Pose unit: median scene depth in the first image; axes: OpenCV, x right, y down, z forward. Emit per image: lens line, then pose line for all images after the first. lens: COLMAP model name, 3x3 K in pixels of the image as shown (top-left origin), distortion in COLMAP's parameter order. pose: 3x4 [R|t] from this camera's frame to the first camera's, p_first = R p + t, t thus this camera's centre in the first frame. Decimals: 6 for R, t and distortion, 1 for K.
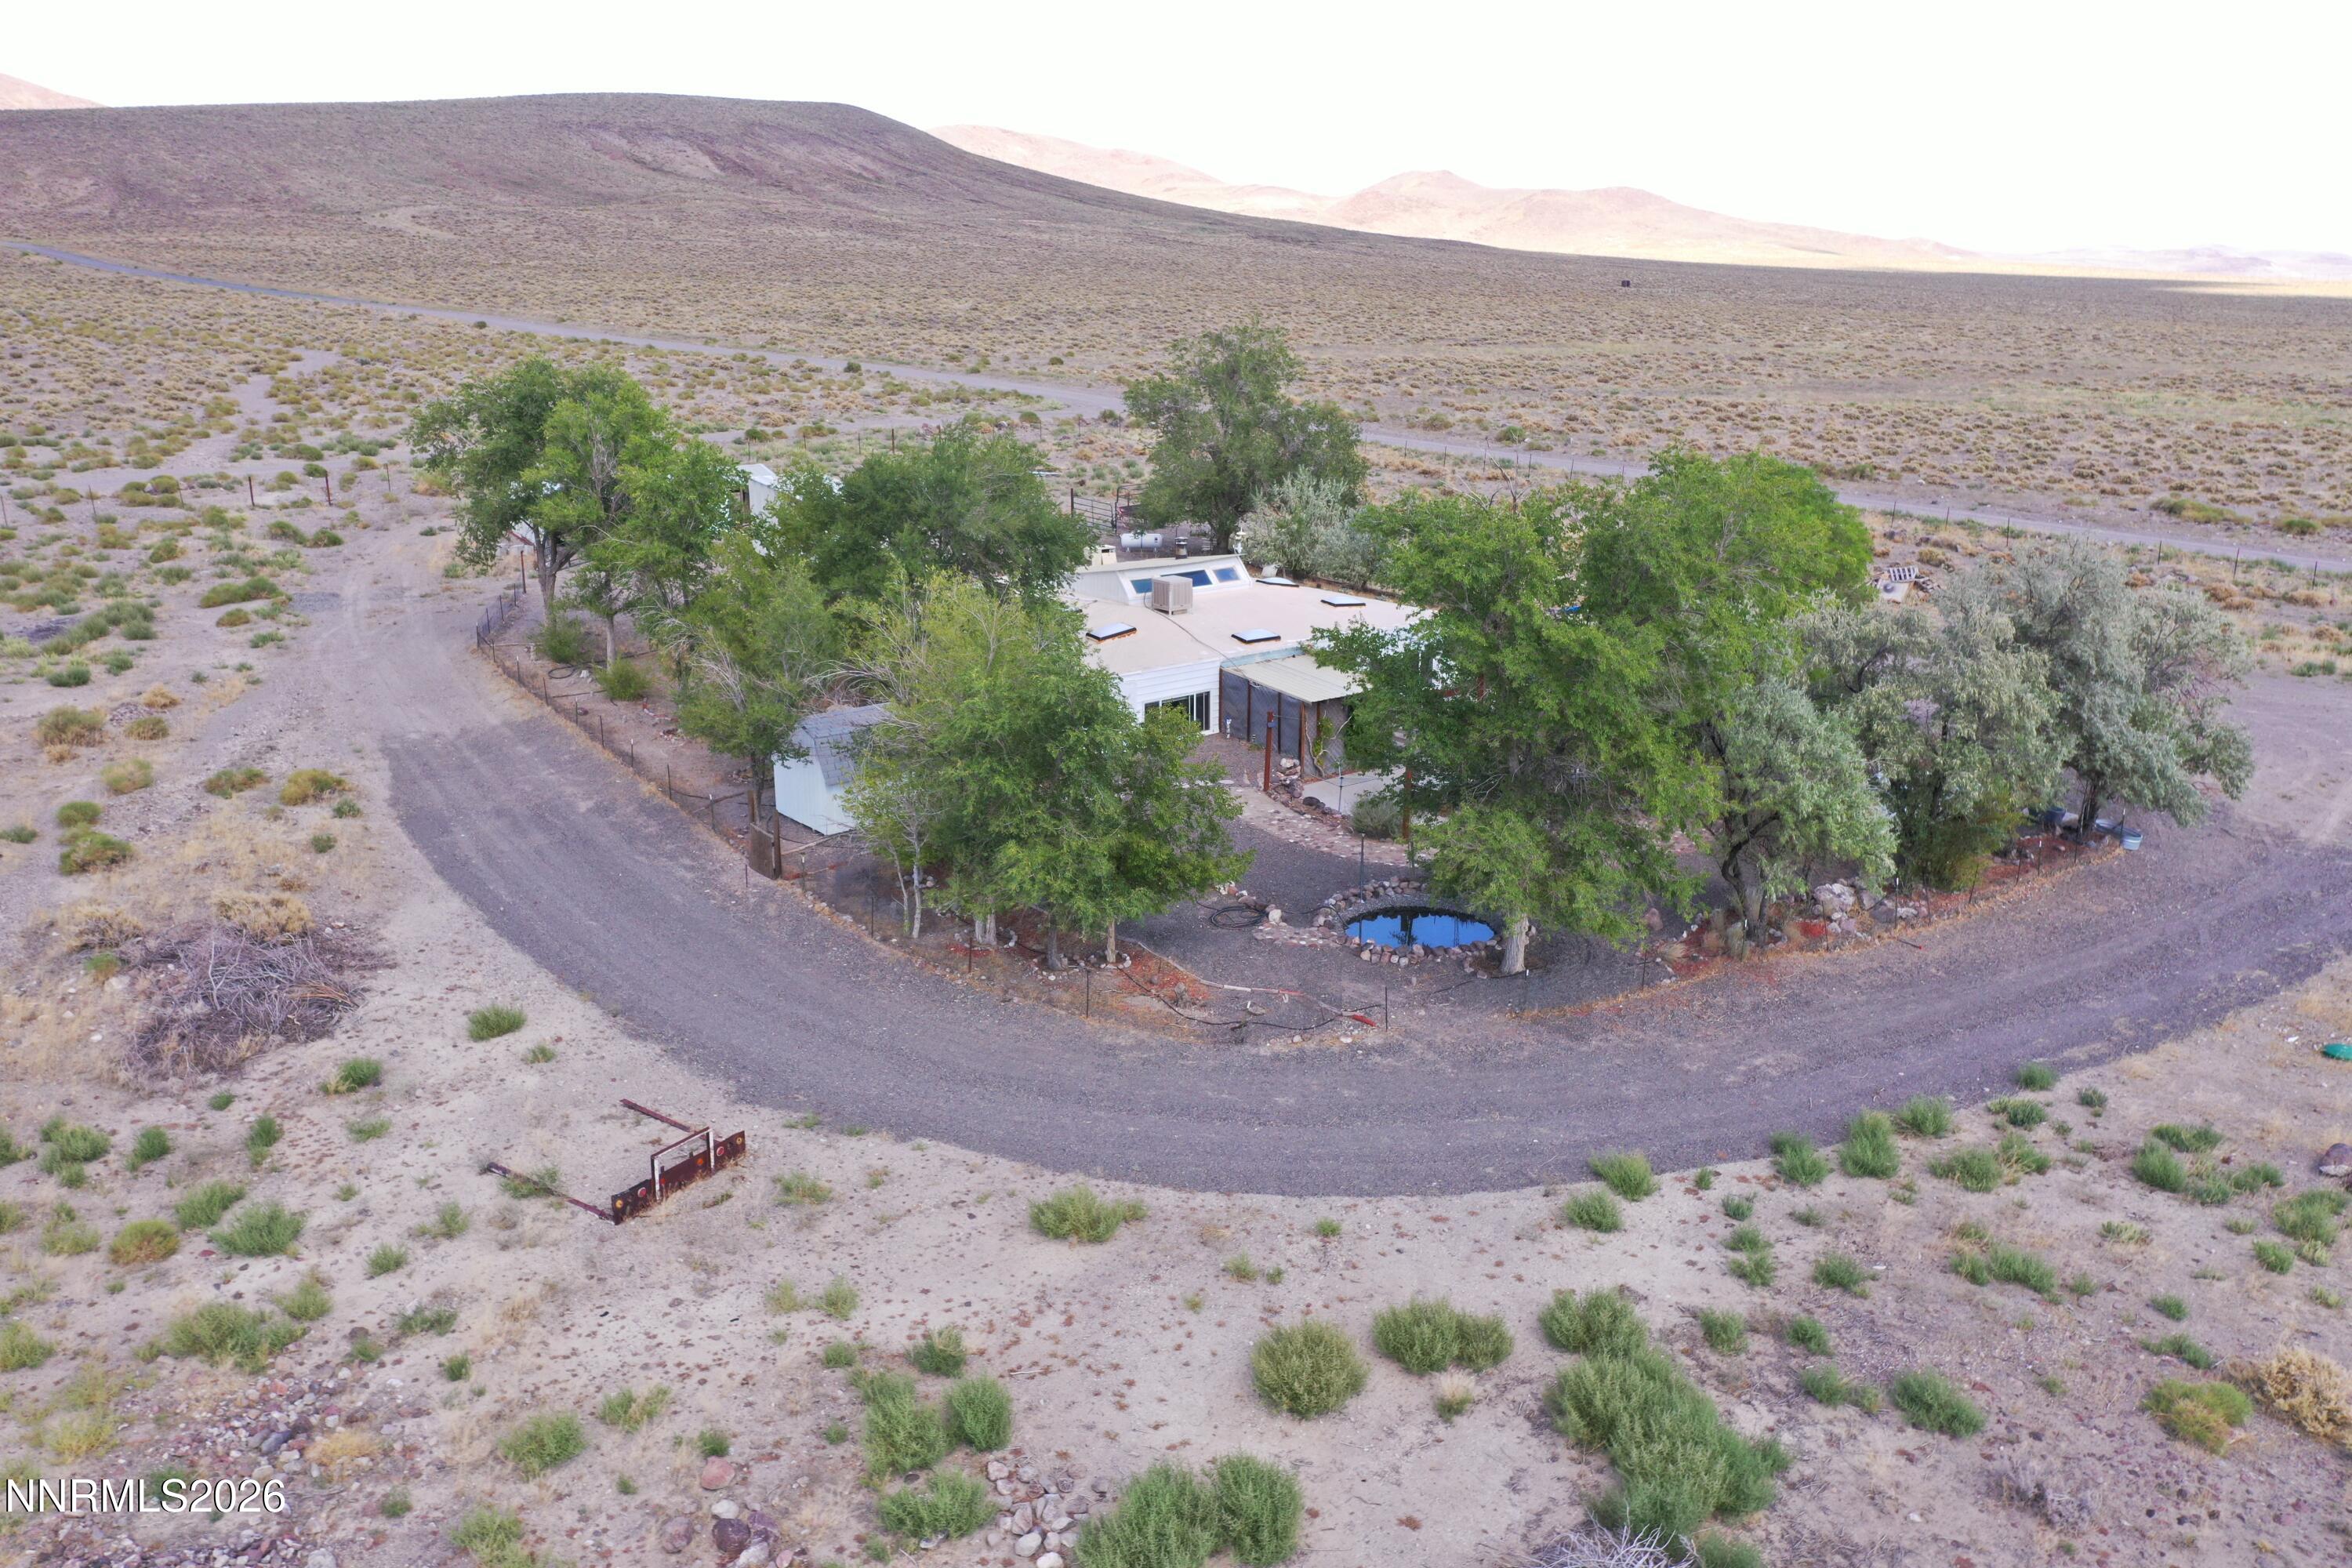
lens RADIAL K [[1872.0, 0, 1175.7], [0, 1872.0, 775.3], [0, 0, 1]] dist [0.001764, -0.003625]
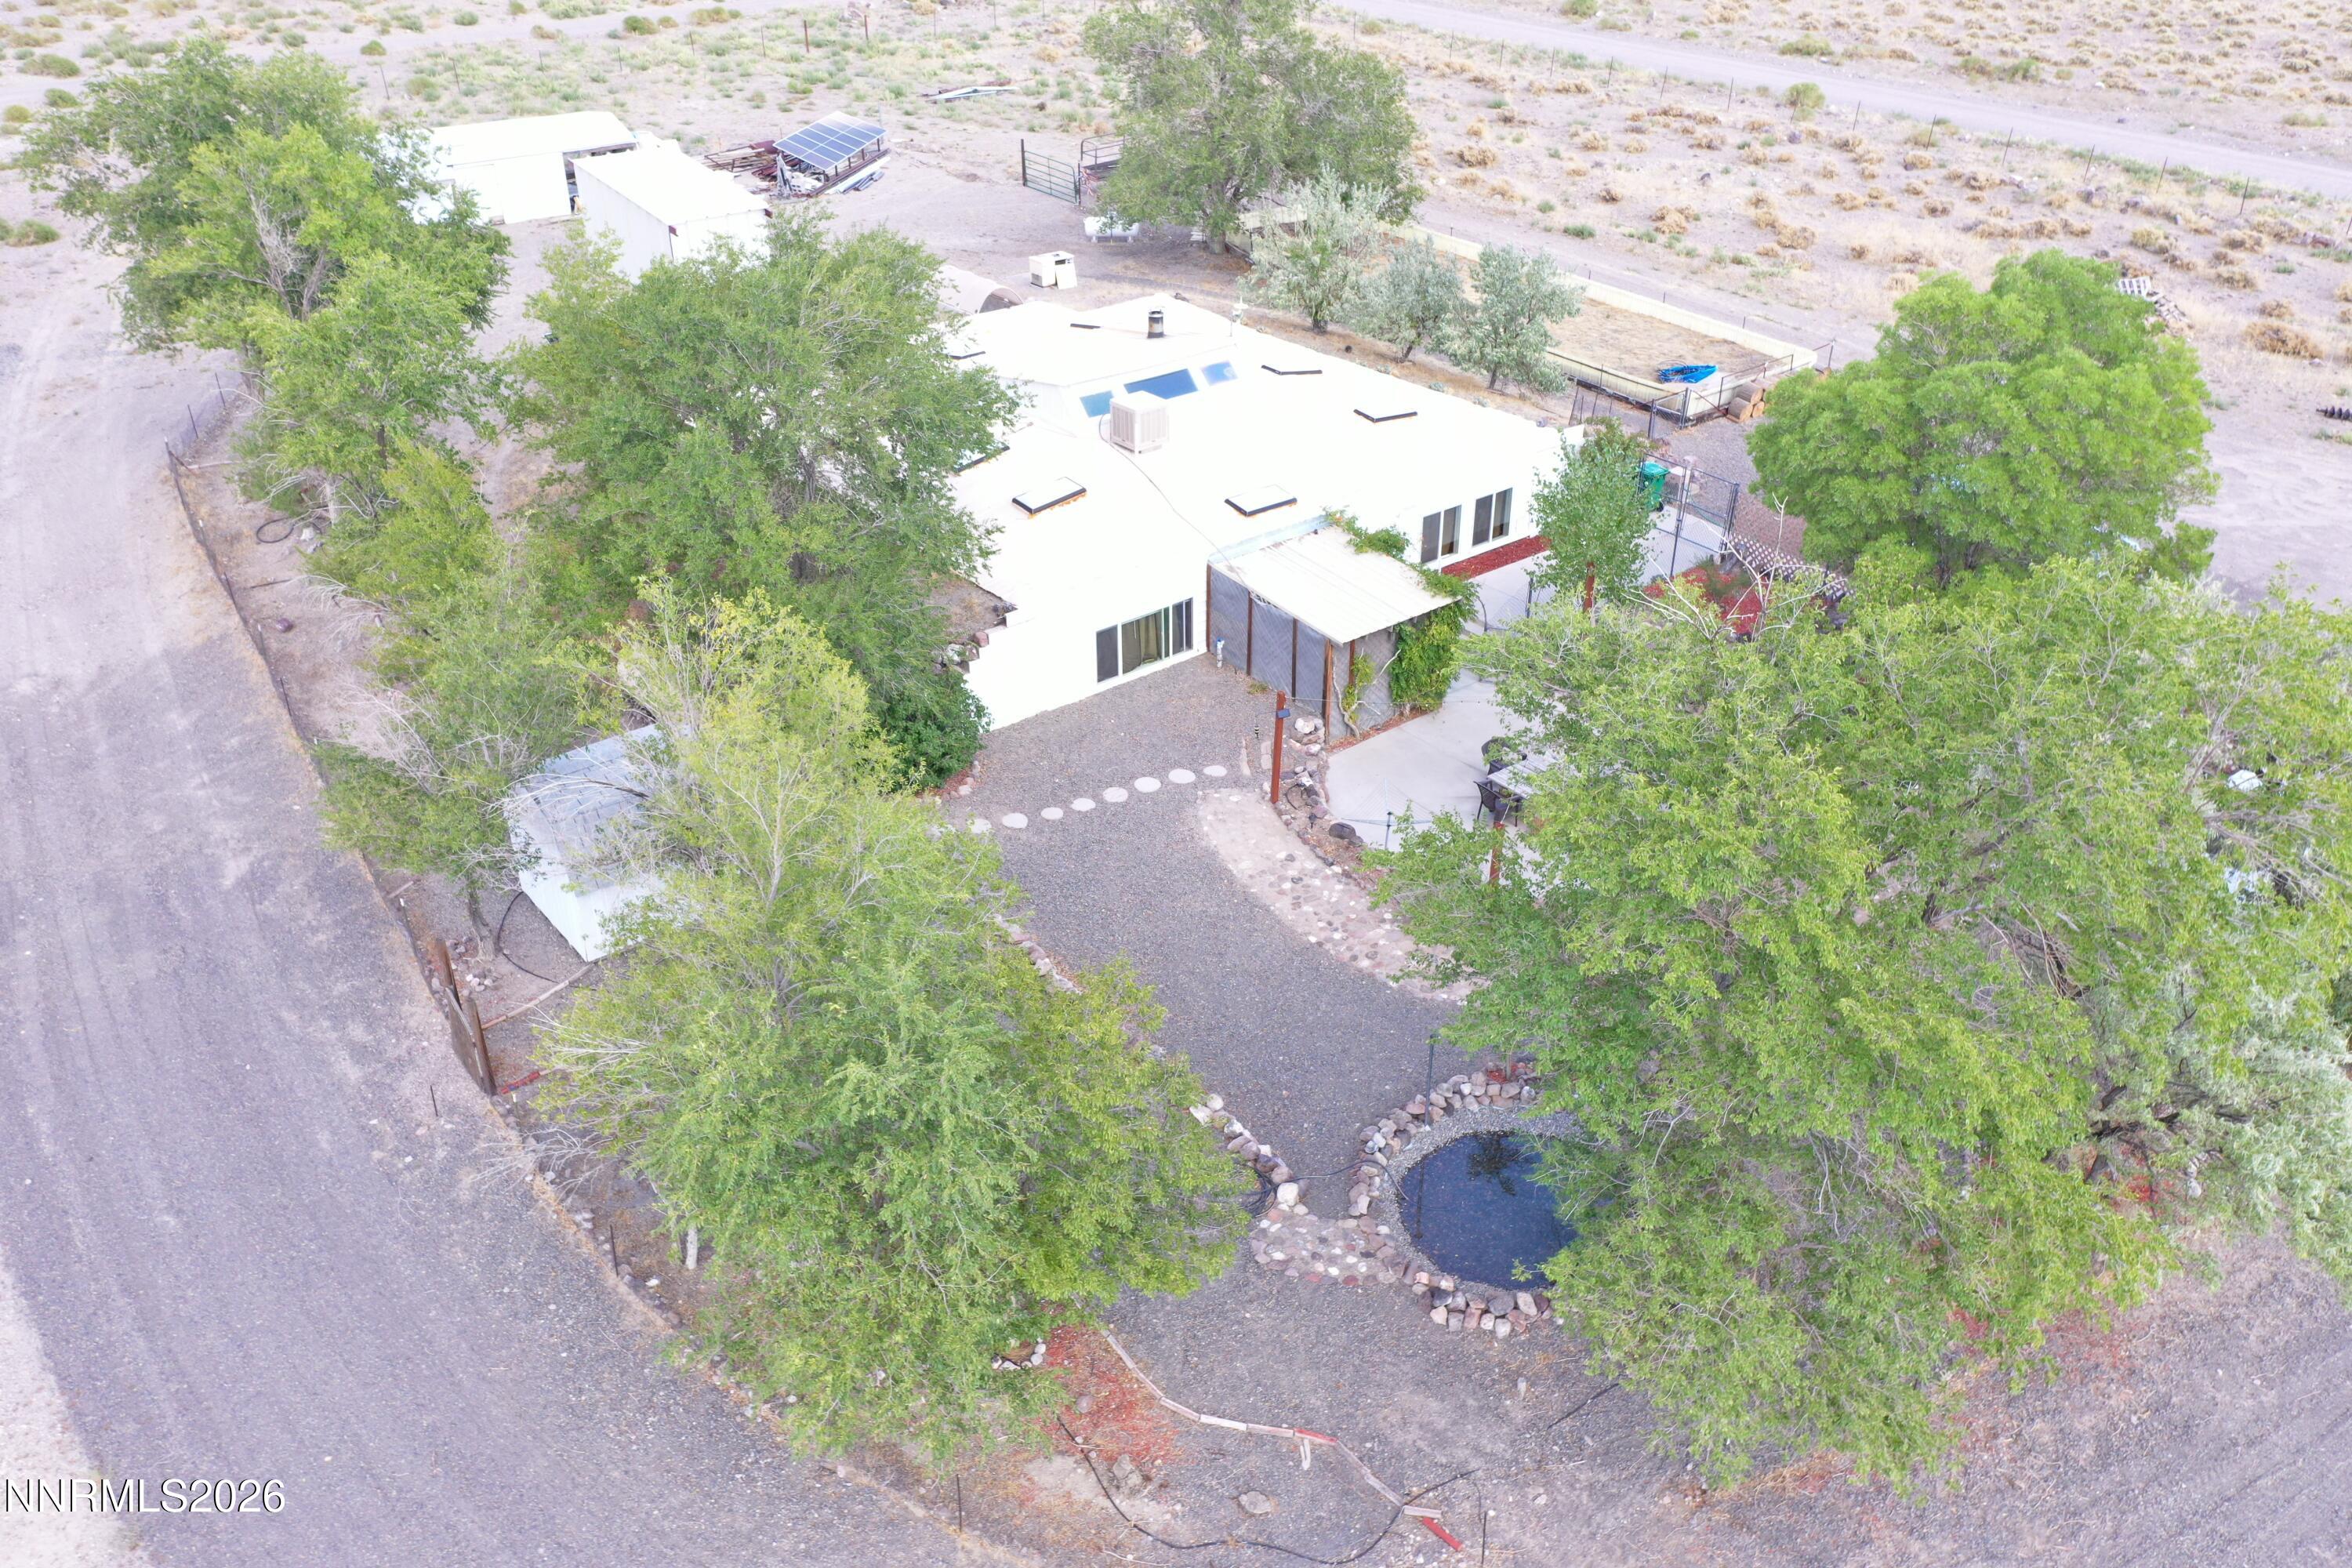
lens RADIAL K [[1869.4, 0, 1176.0], [0, 1869.4, 784.0], [0, 0, 1]] dist [-0.000800, 0.000234]
pose [[0.999985, -0.004658, -0.003028, 0.016243], [0.005275, 0.967094, 0.254365, -0.178674], [0.001744, -0.254377, 0.967103, 0.377507]]
